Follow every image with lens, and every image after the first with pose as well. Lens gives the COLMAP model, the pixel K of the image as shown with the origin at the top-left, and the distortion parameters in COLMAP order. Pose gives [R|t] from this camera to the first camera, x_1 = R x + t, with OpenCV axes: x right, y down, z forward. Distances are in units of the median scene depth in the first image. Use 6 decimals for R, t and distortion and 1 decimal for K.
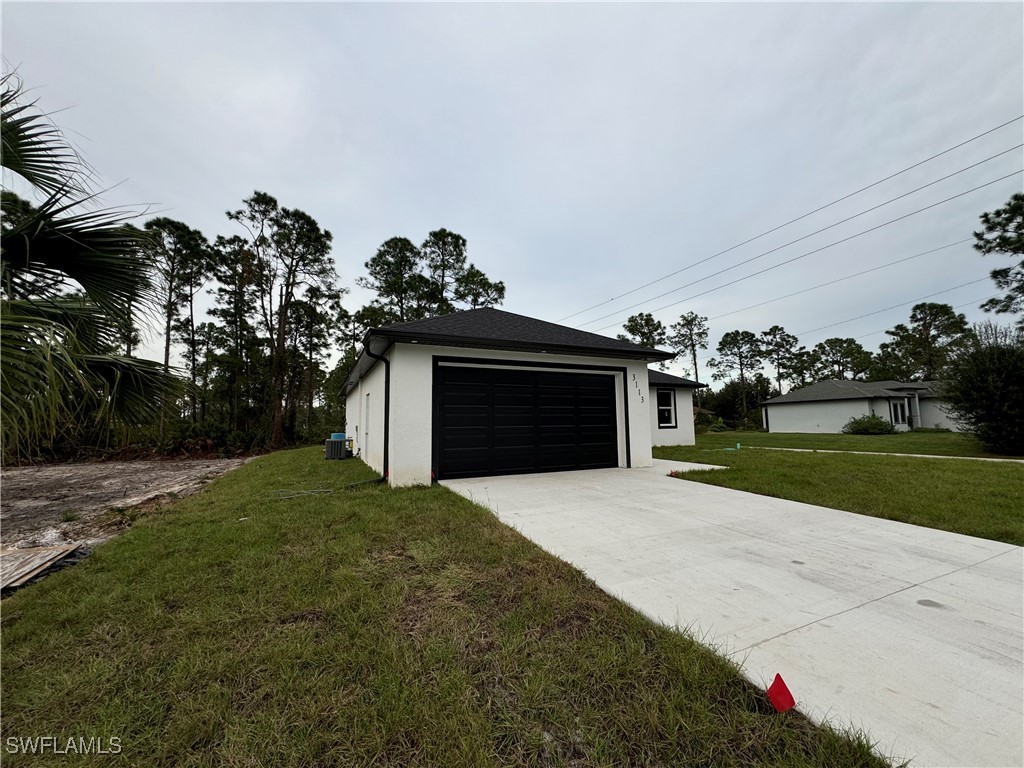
lens RADIAL K [[408.2, 0, 515.1], [0, 408.2, 380.8], [0, 0, 1]] dist [-0.010117, -0.000273]
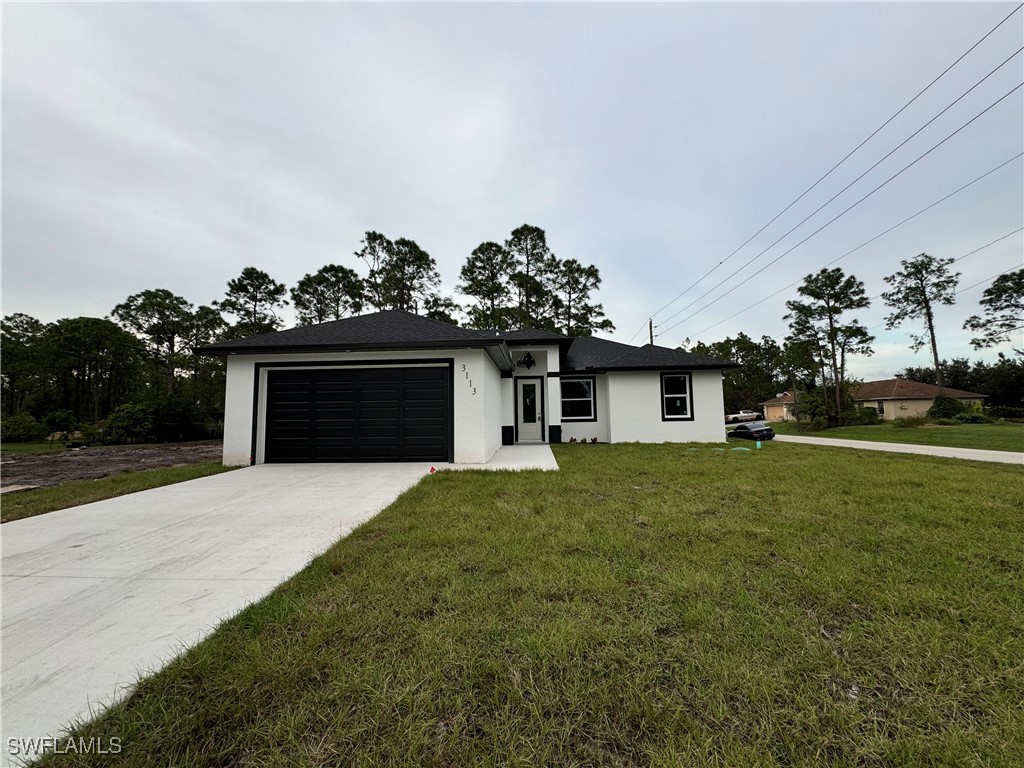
lens RADIAL K [[408.2, 0, 510.4], [0, 408.2, 385.6], [0, 0, 1]] dist [-0.010117, -0.000273]
pose [[0.872472, -0.038892, -0.487115, 0.267545], [0.055963, 0.998222, 0.020536, 0.006107], [0.485450, -0.045177, 0.873097, 0.072532]]
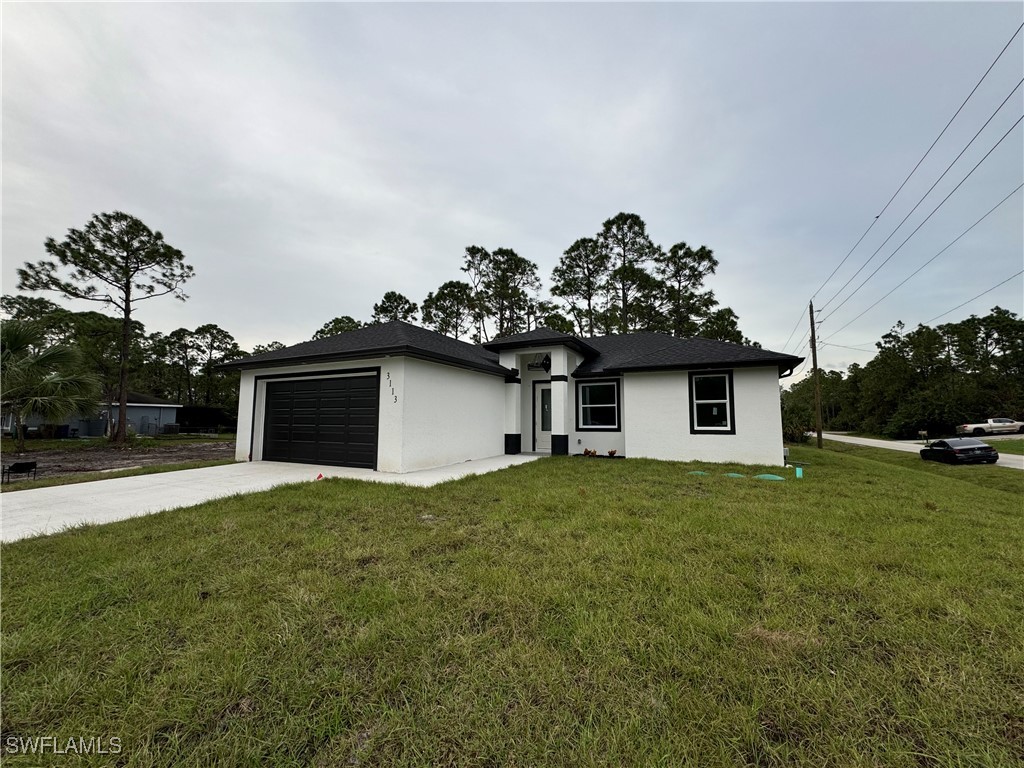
lens RADIAL K [[408.2, 0, 508.4], [0, 408.2, 383.7], [0, 0, 1]] dist [-0.010117, -0.000273]
pose [[0.603707, -0.059342, -0.794994, 0.382465], [0.074230, 0.997078, -0.018057, 0.014913], [0.793743, -0.048111, 0.606348, 0.206221]]
